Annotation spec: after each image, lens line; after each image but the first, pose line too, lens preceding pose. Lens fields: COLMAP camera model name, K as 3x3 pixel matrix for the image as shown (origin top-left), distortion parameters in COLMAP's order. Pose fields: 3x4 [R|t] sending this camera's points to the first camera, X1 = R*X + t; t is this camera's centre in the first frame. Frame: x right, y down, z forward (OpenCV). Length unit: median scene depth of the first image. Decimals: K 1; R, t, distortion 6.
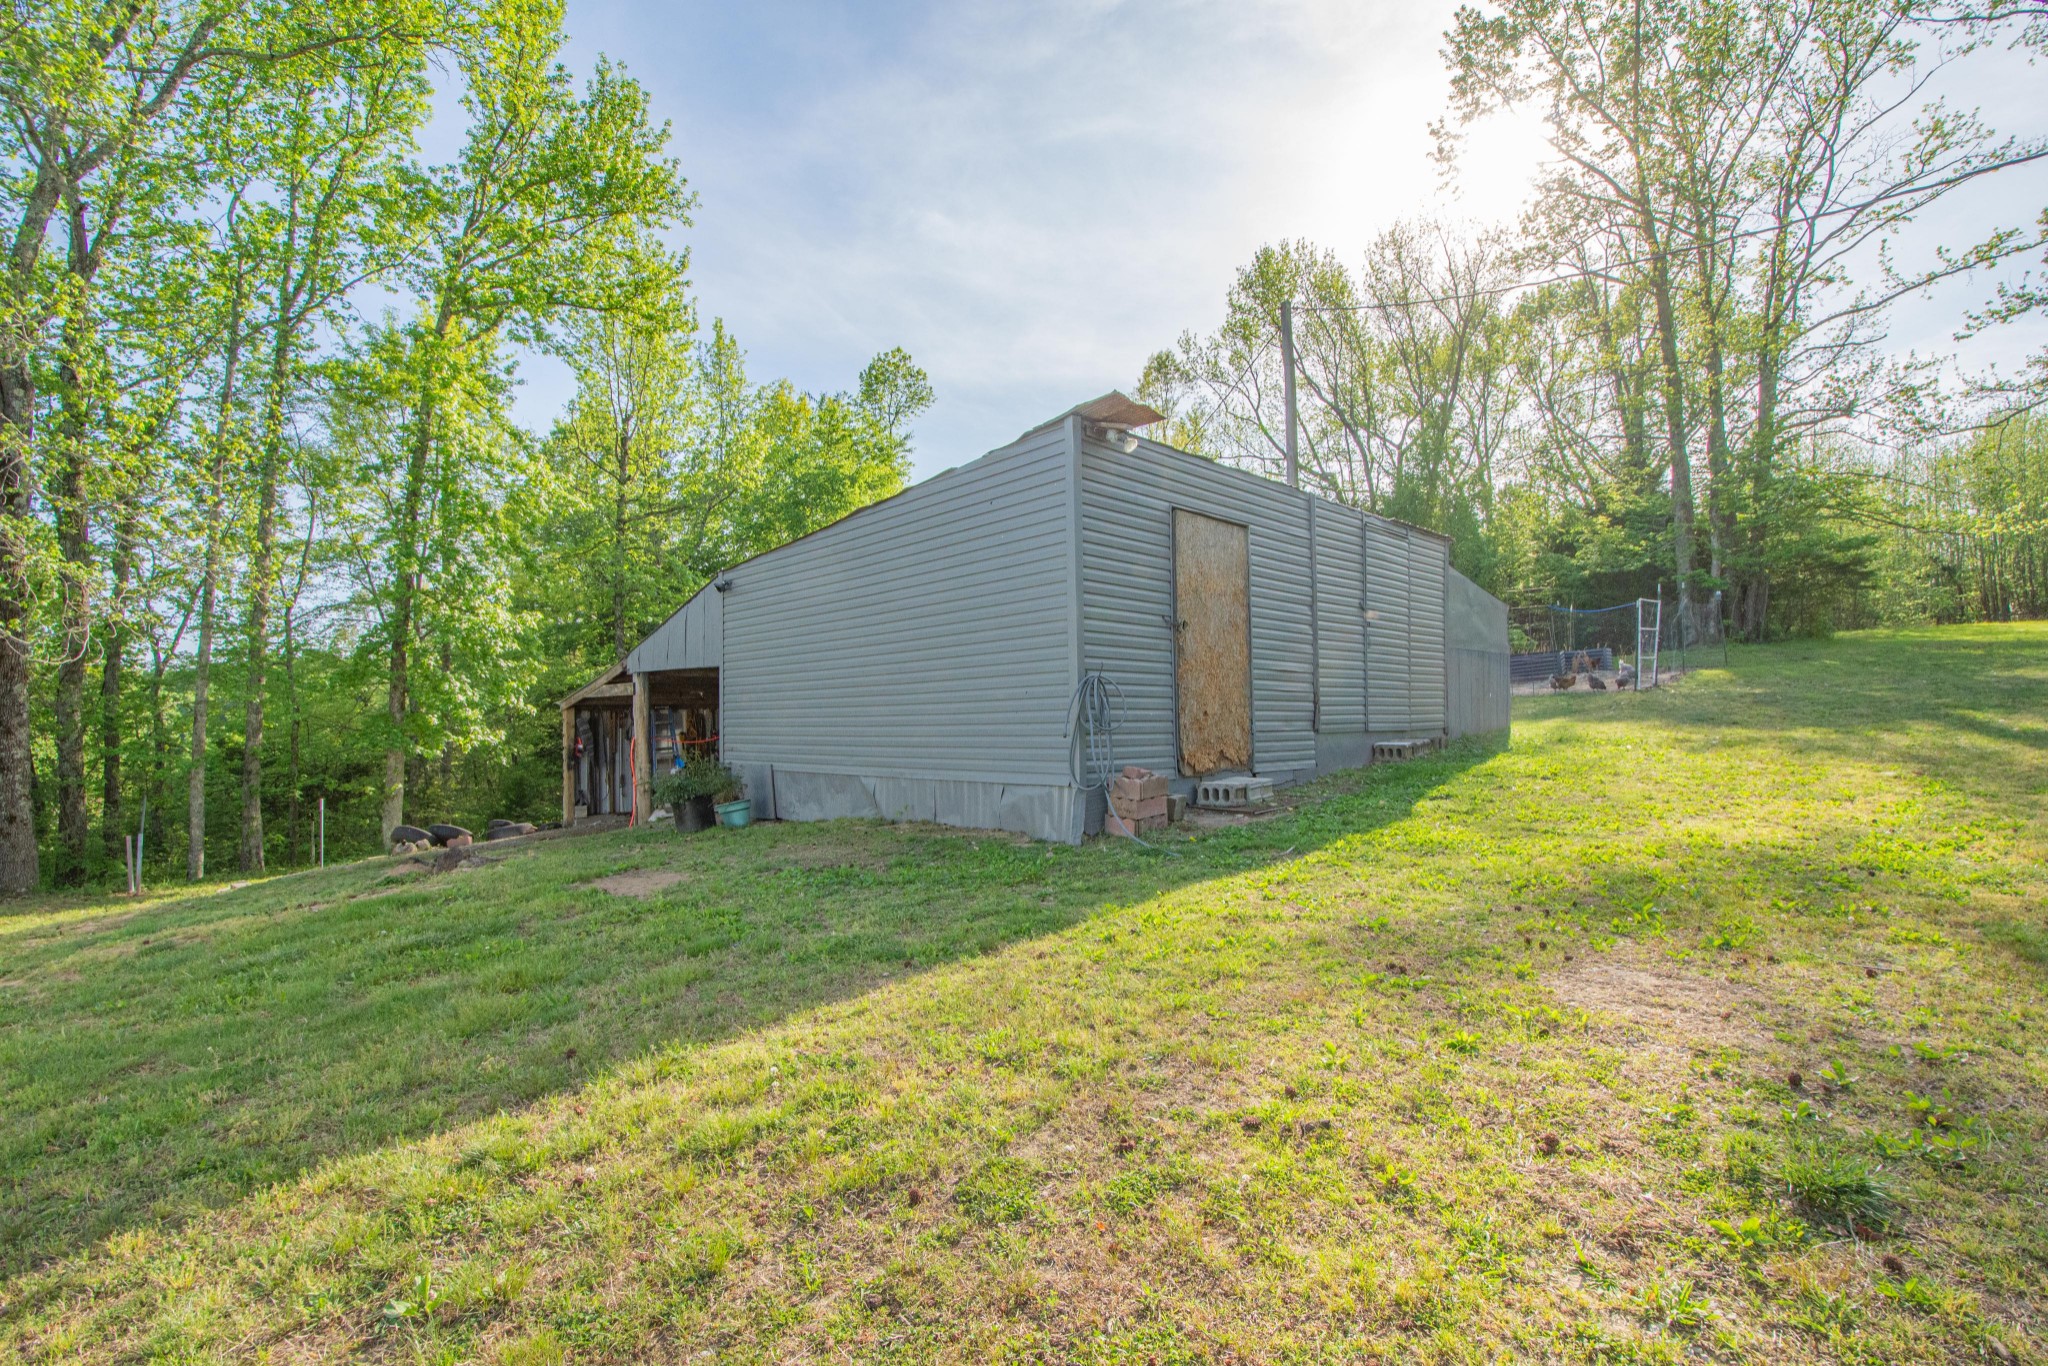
lens RADIAL K [[893.9, 0, 1036.6], [0, 893.9, 697.3], [0, 0, 1]] dist [0.021392, -0.023757]
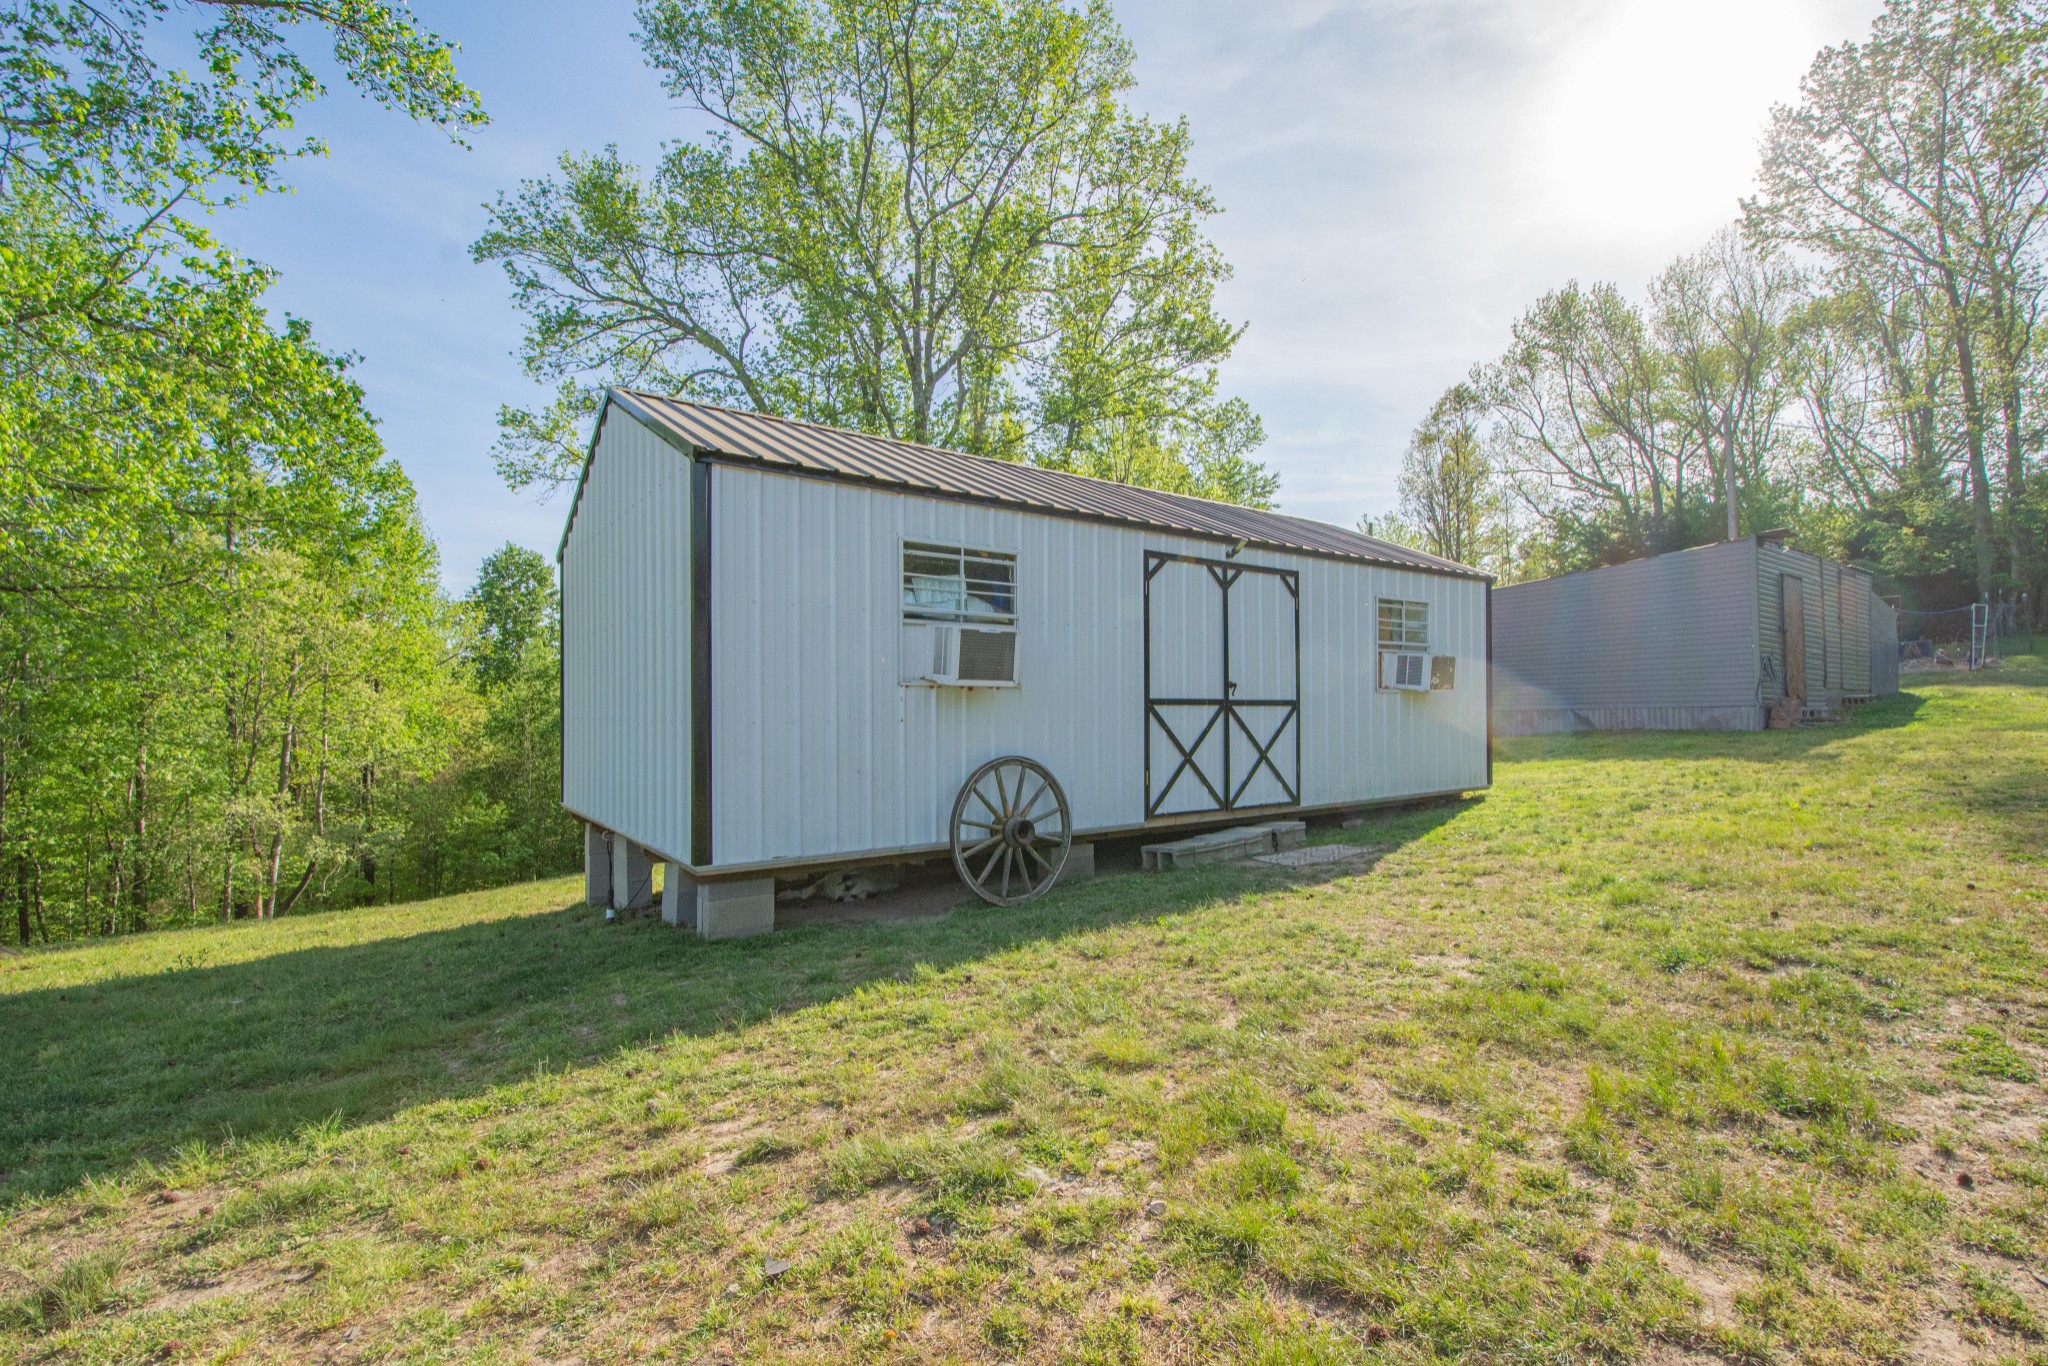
lens RADIAL K [[893.9, 0, 1036.6], [0, 893.9, 697.3], [0, 0, 1]] dist [0.021392, -0.023757]
pose [[0.987164, 0.005013, -0.159633, -0.210865], [-0.004175, 0.999976, 0.005588, 0.011876], [0.159657, -0.004850, 0.987161, -0.228262]]
